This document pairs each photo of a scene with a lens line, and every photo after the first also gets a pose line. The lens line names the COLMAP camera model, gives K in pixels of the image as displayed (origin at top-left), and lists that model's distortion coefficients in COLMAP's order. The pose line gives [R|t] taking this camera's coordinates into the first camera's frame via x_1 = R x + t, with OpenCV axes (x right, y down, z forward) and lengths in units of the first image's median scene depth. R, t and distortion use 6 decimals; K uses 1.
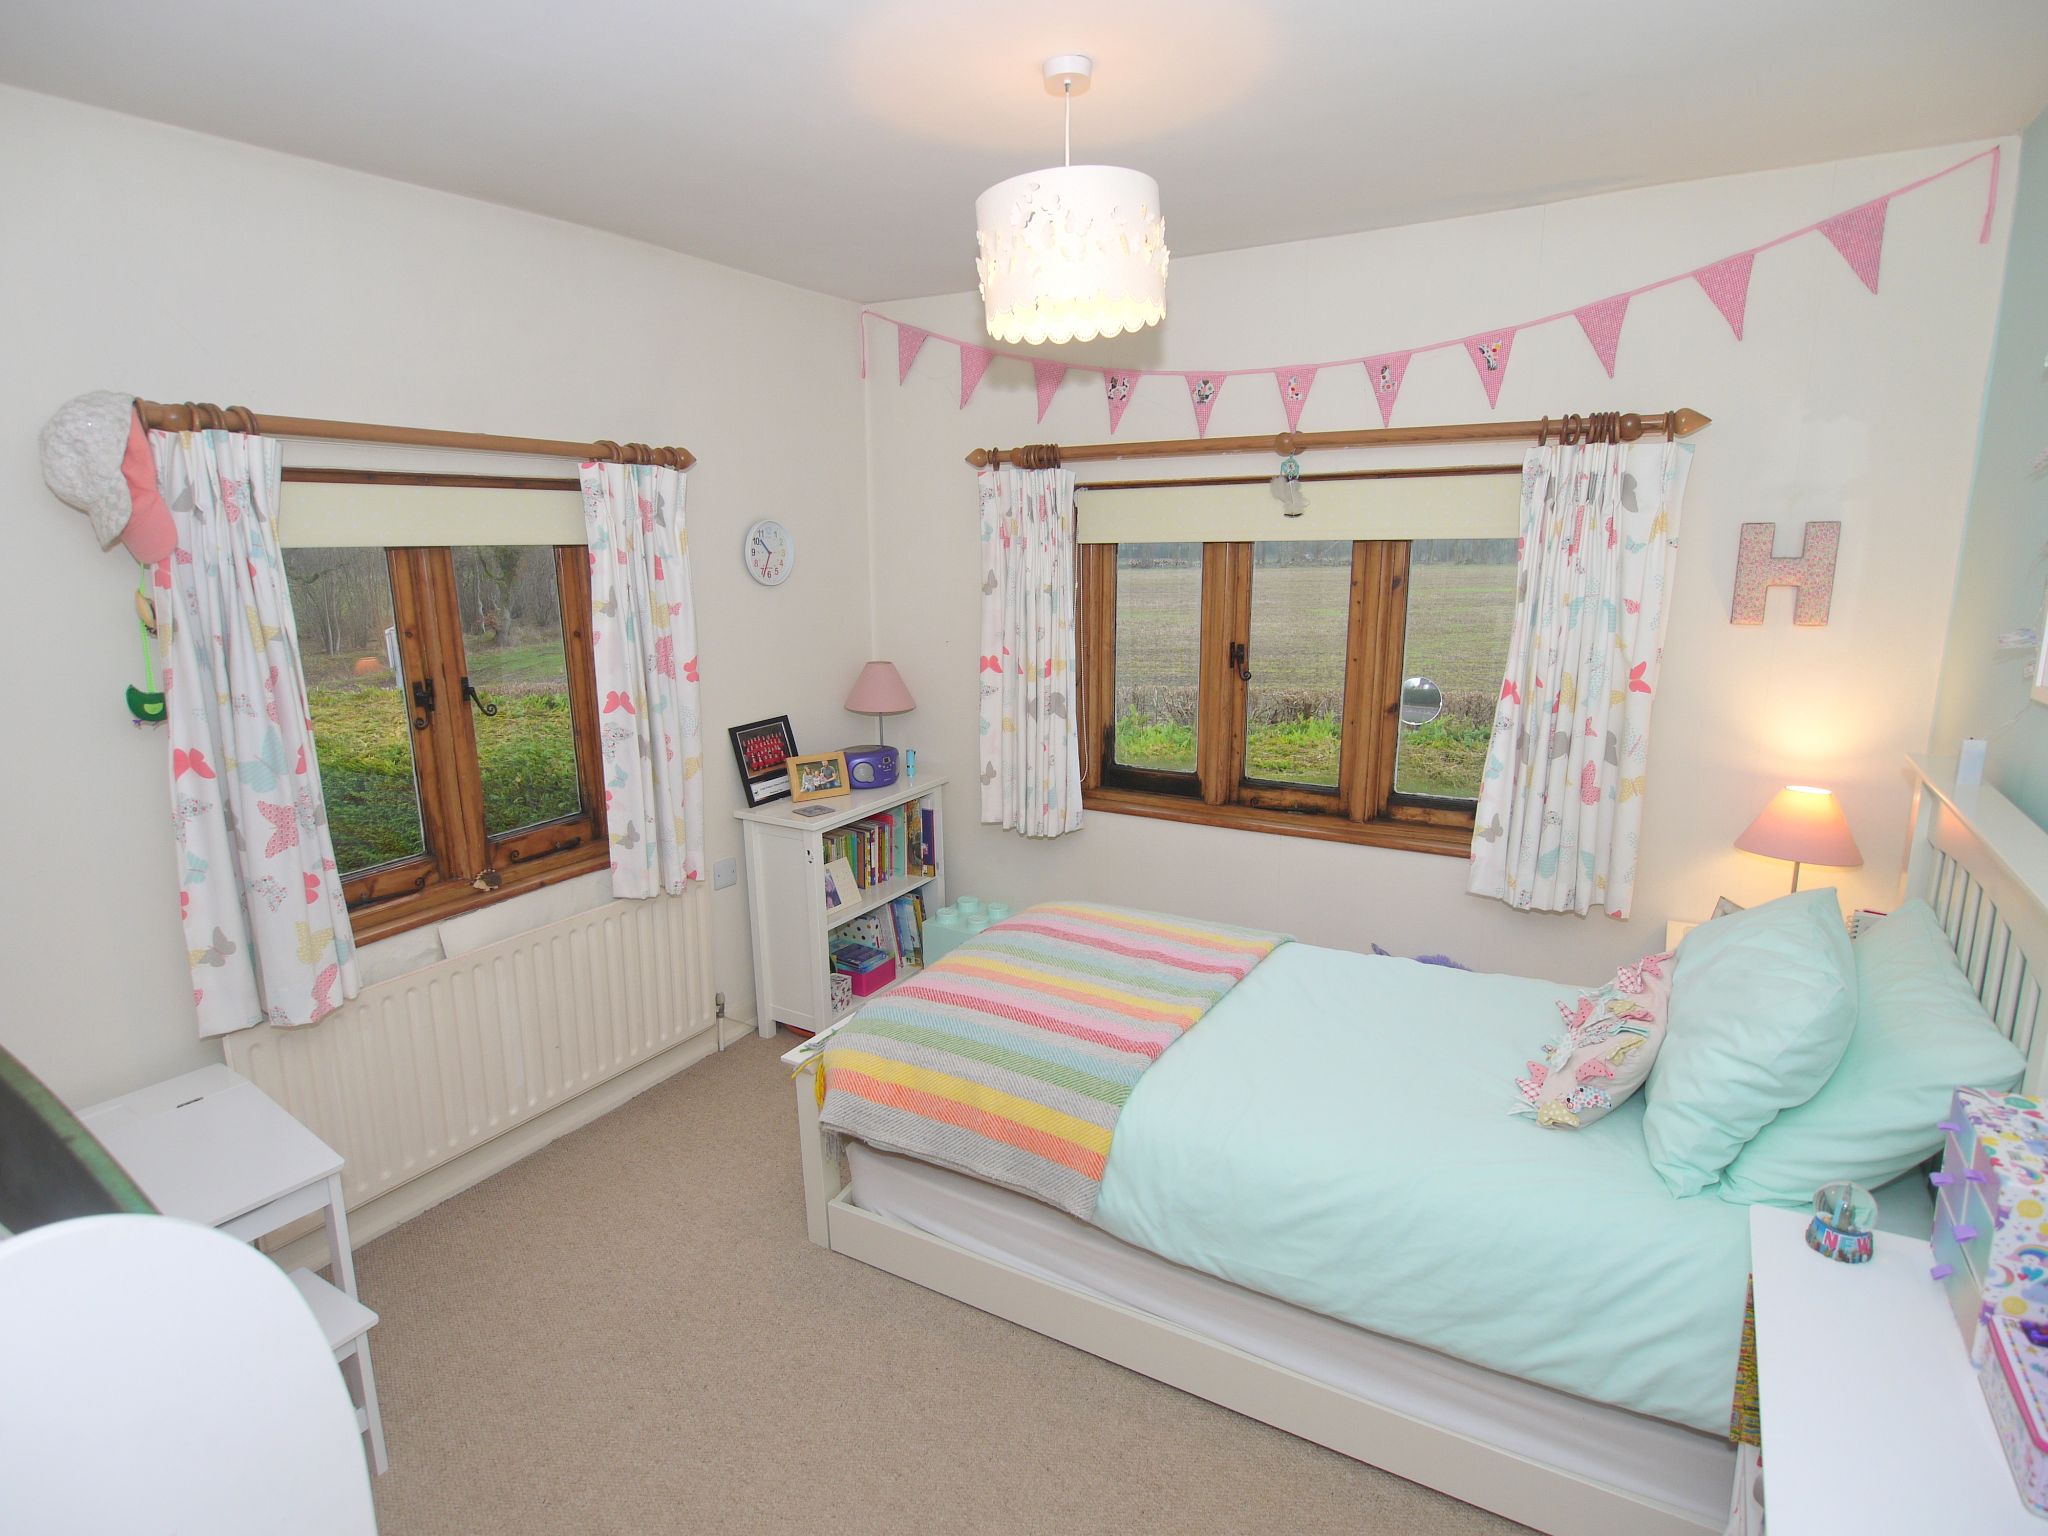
lens RADIAL K [[1083.7, 0, 1016.3], [0, 1083.7, 776.2], [0, 0, 1]] dist [-0.002210, -0.010094]
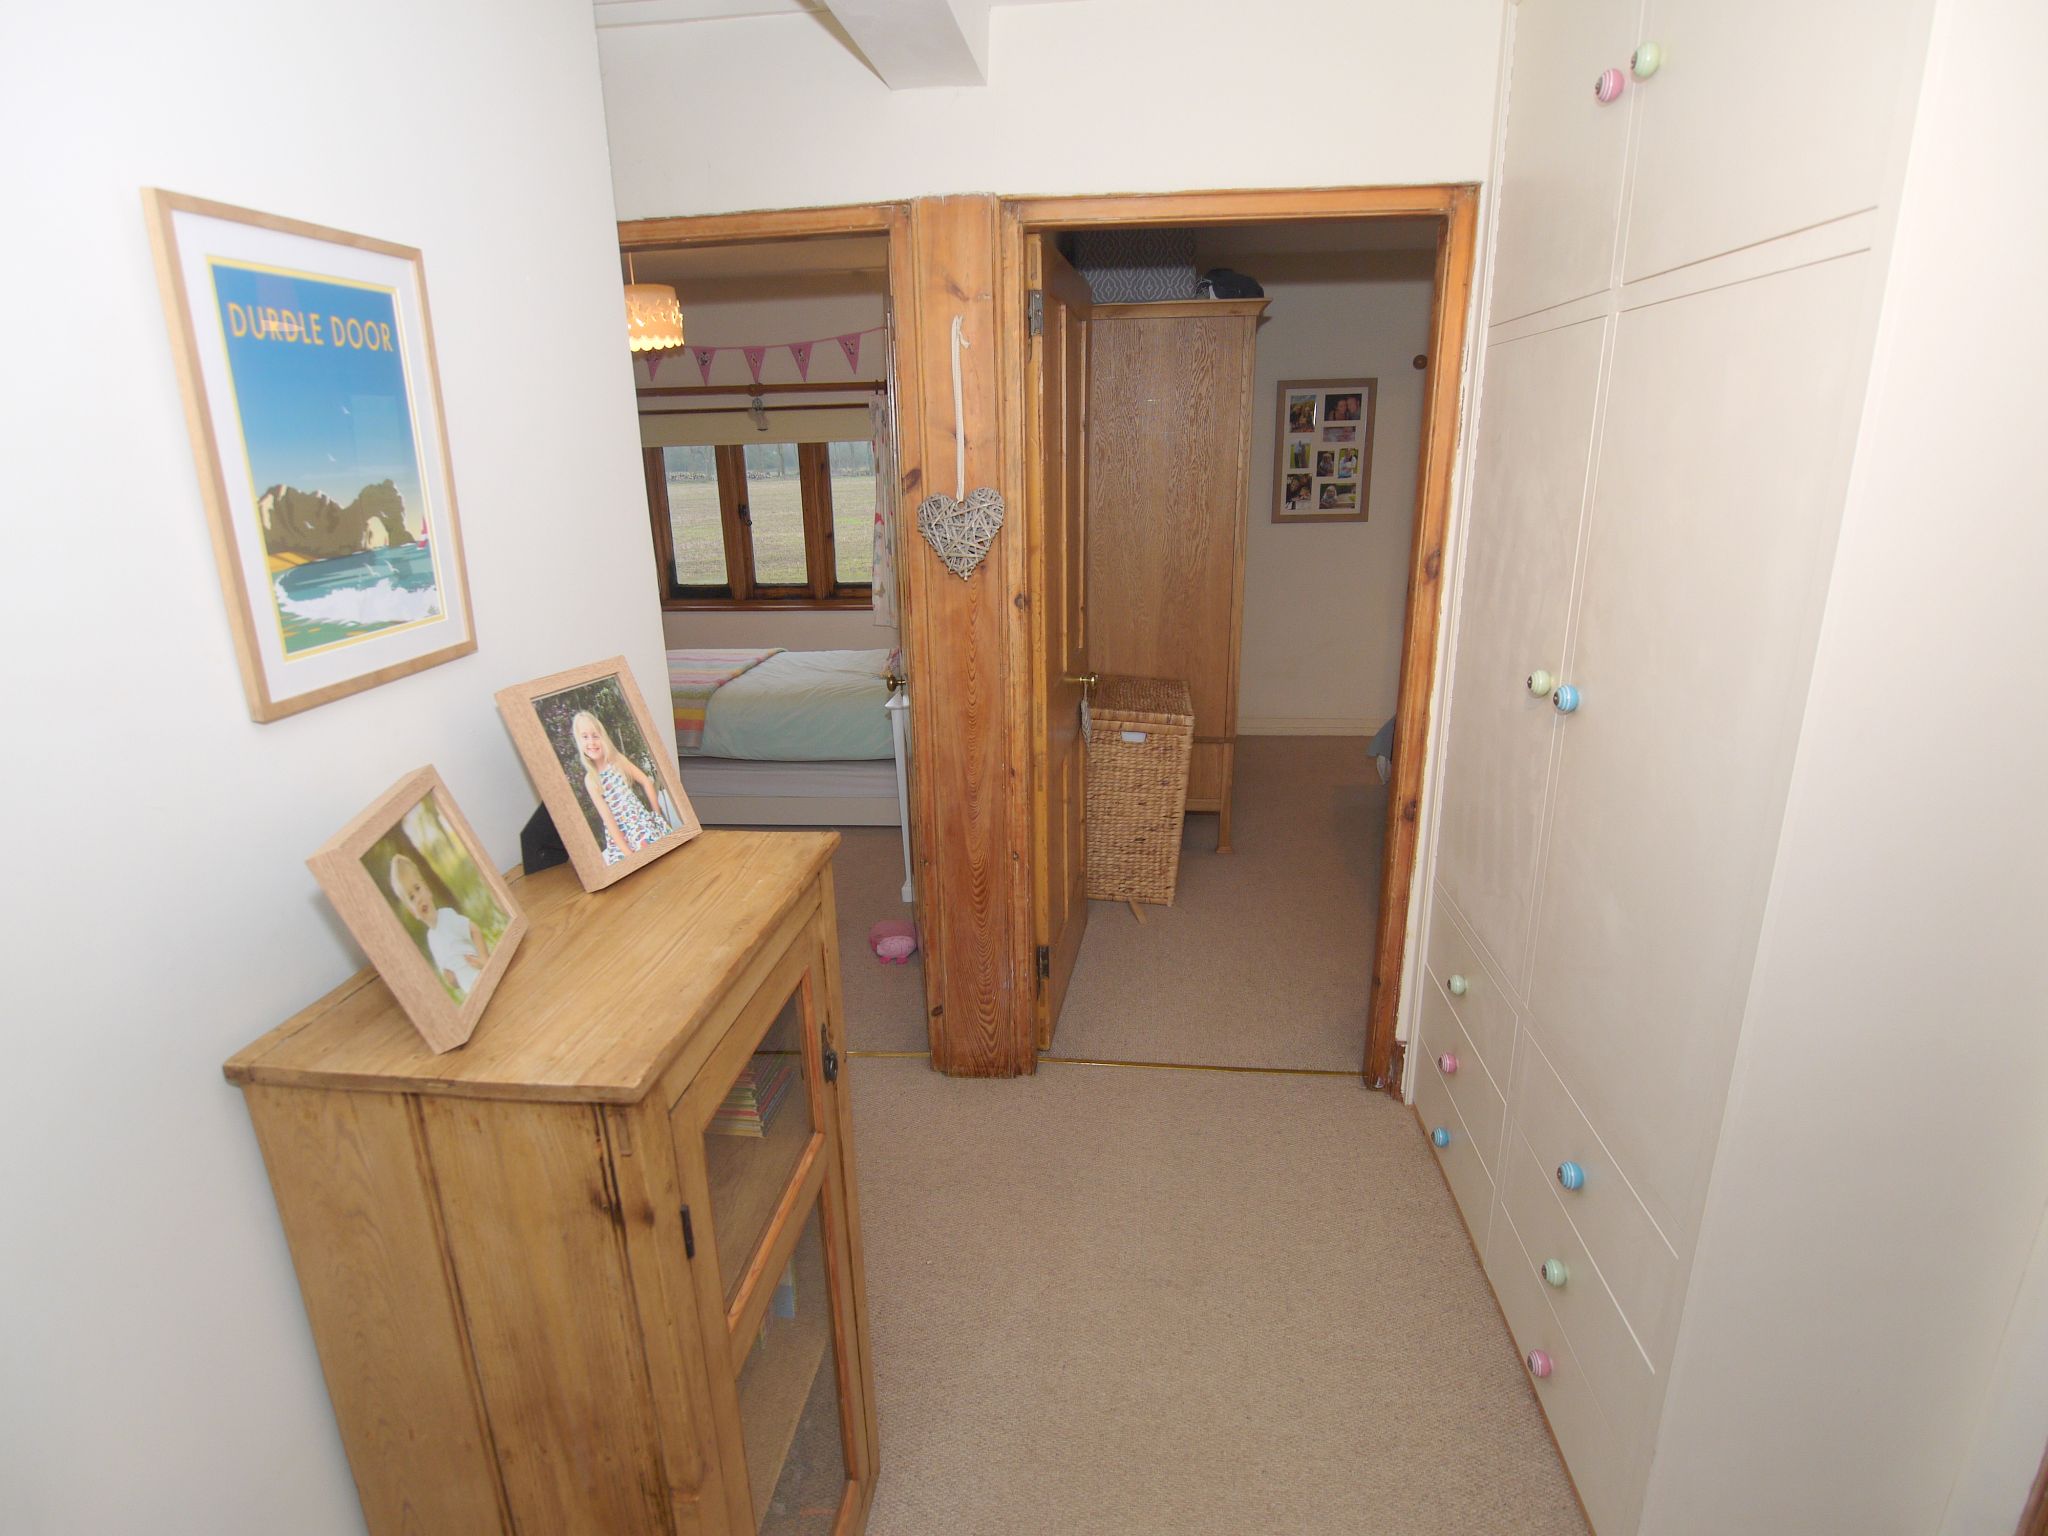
lens RADIAL K [[1083.7, 0, 1016.3], [0, 1083.7, 776.2], [0, 0, 1]] dist [-0.002210, -0.010094]
pose [[0.911501, -0.130792, 0.389949, -0.142737], [0.100961, 0.990234, 0.096138, 0.204855], [-0.398715, -0.048260, 0.915804, -0.868654]]
